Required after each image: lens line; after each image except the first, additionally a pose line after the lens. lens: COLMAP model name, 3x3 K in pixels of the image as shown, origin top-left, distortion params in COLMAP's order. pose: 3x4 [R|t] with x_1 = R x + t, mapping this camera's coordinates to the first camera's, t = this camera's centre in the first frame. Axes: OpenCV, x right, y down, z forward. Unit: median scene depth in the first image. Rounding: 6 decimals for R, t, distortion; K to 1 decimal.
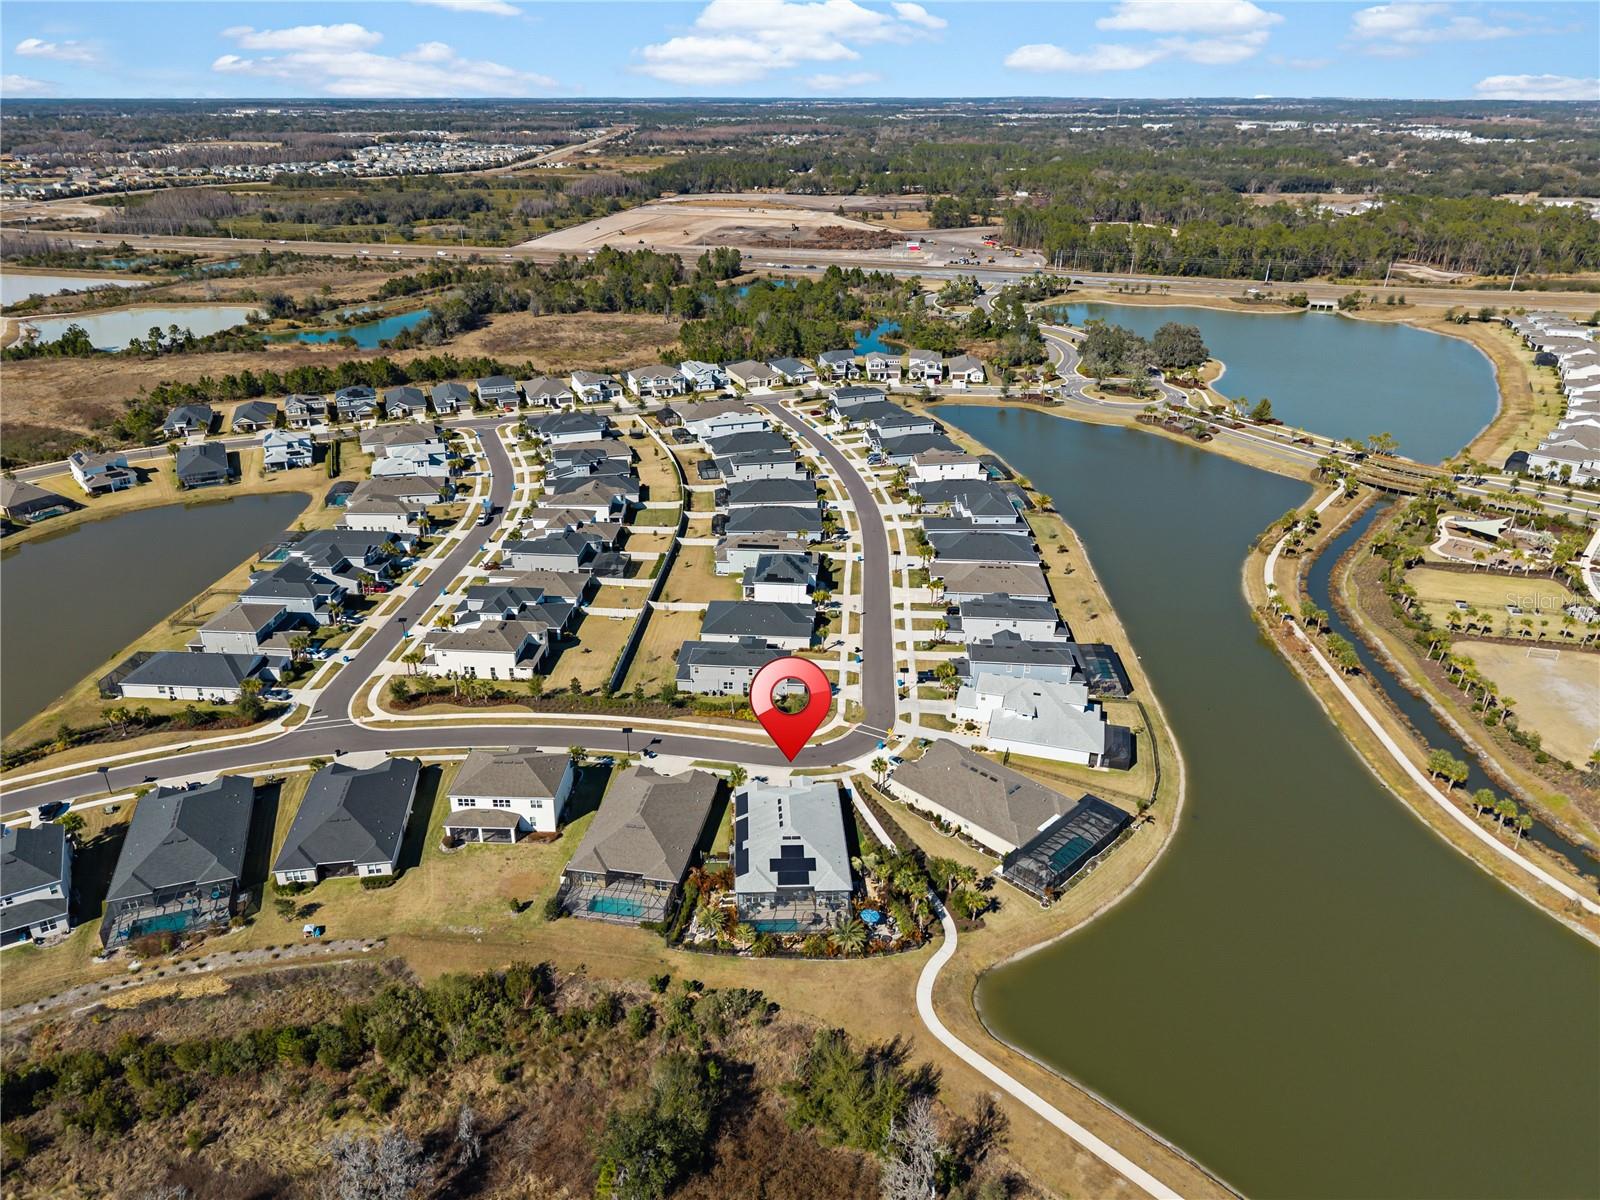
lens RADIAL K [[1077.4, 0, 794.8], [0, 1077.4, 603.4], [0, 0, 1]] dist [0.005755, -0.000648]
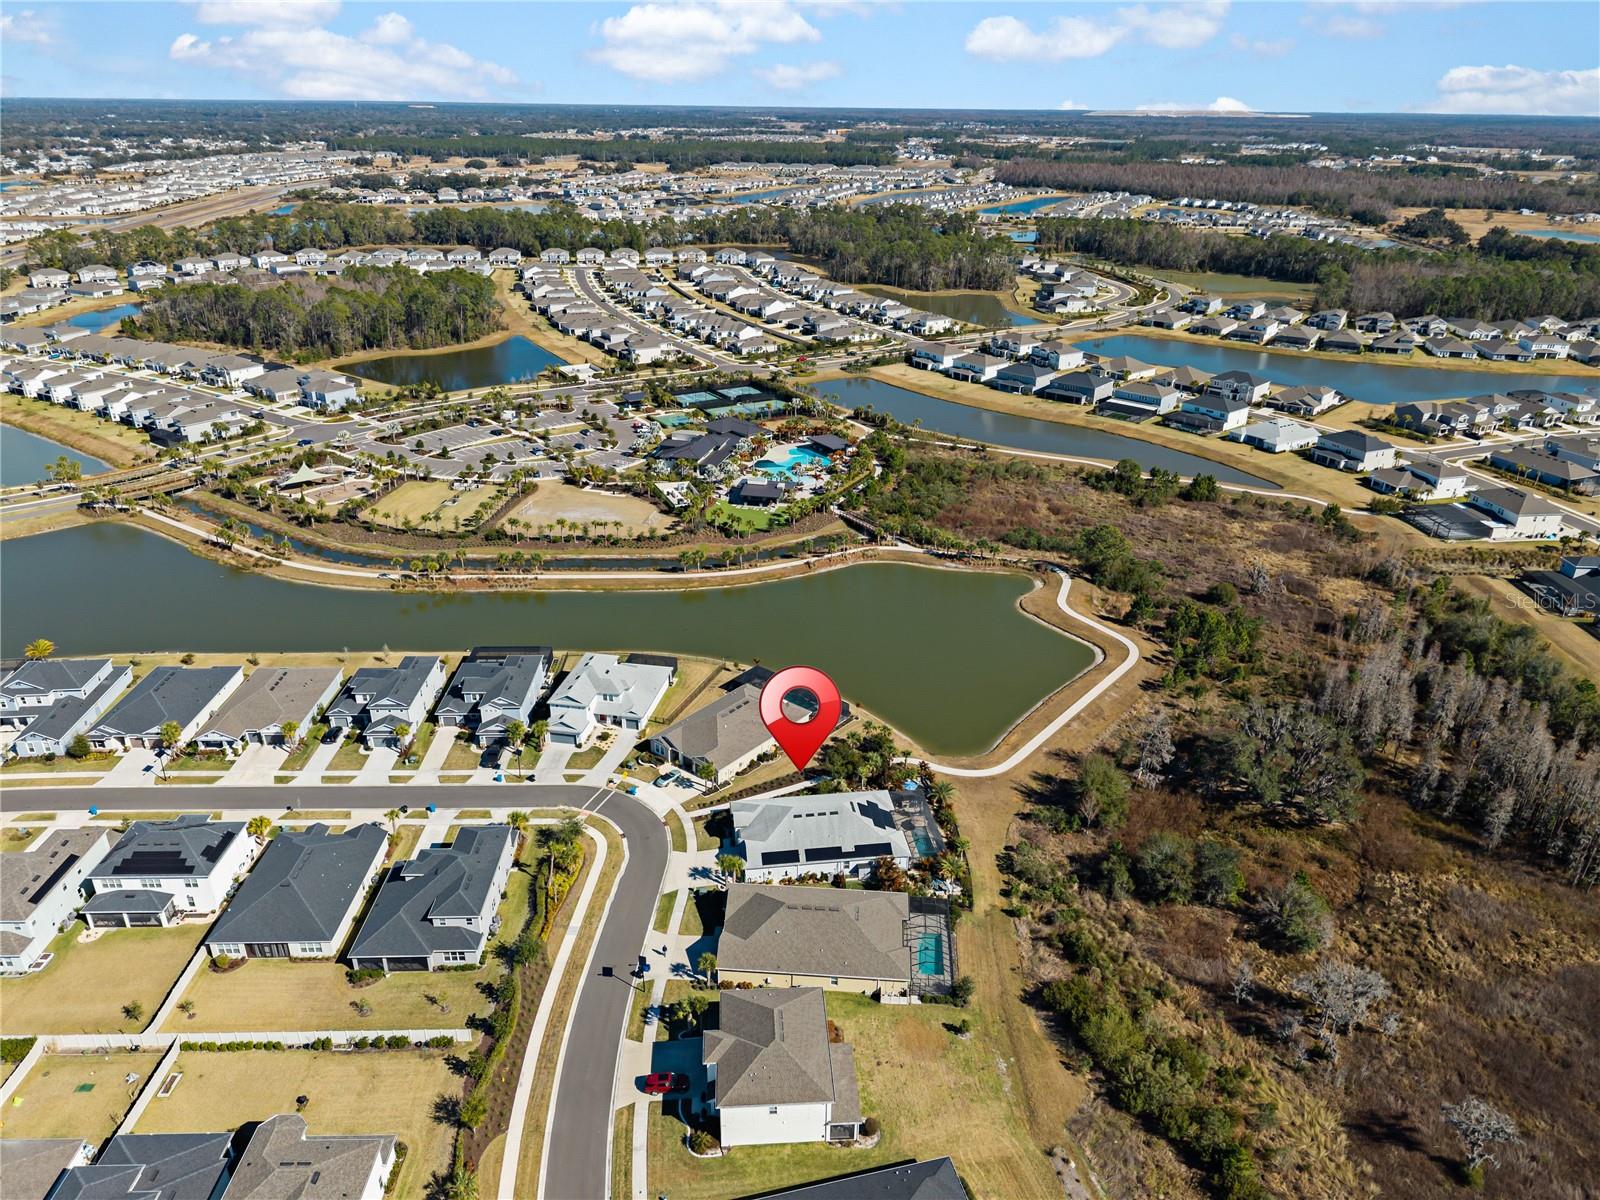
lens RADIAL K [[1077.4, 0, 794.8], [0, 1077.4, 603.4], [0, 0, 1]] dist [0.005755, -0.000648]
pose [[-0.089842, -0.423294, 0.901527, -0.732297], [0.417738, 0.805701, 0.419930, -0.343881], [-0.904115, 0.414330, 0.104441, 0.738899]]
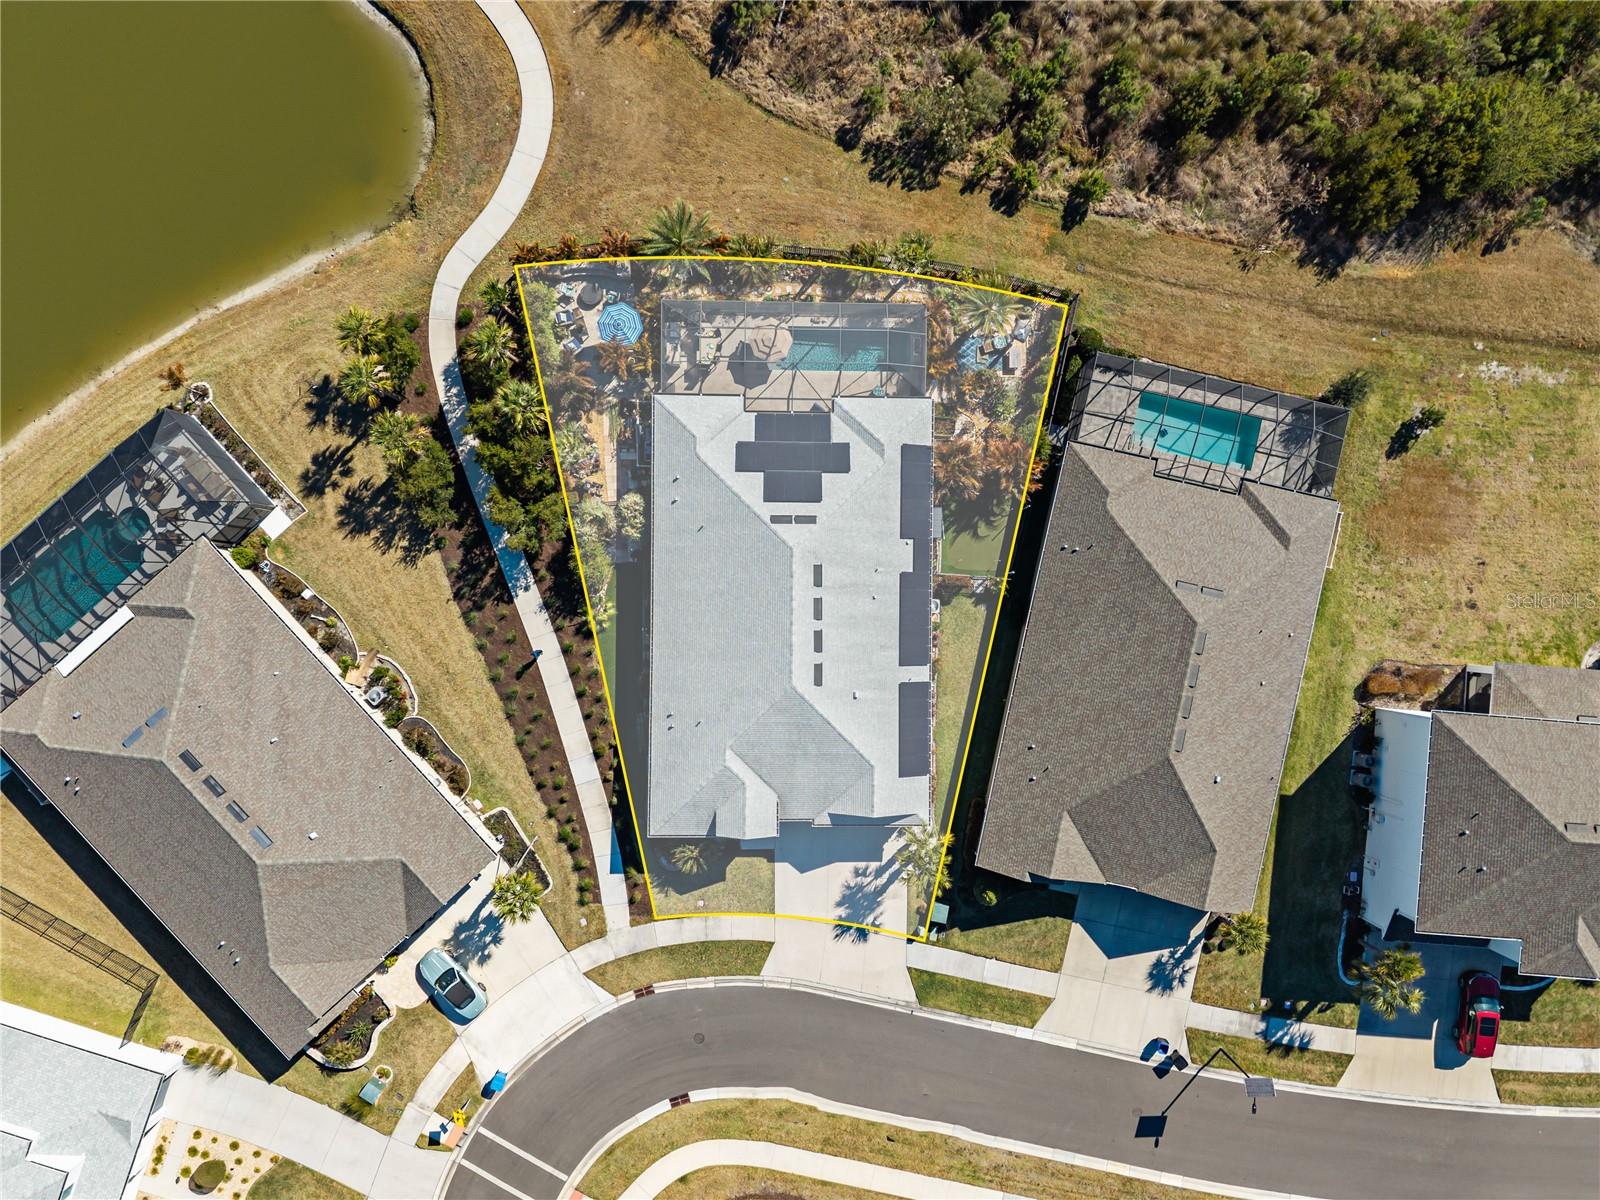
lens RADIAL K [[1077.4, 0, 794.8], [0, 1077.4, 603.4], [0, 0, 1]] dist [0.005755, -0.000648]
pose [[-0.998457, -0.051268, -0.021359, 0.000615], [0.002223, -0.421163, 0.906982, -0.117043], [-0.055495, 0.905535, 0.420627, 0.746050]]
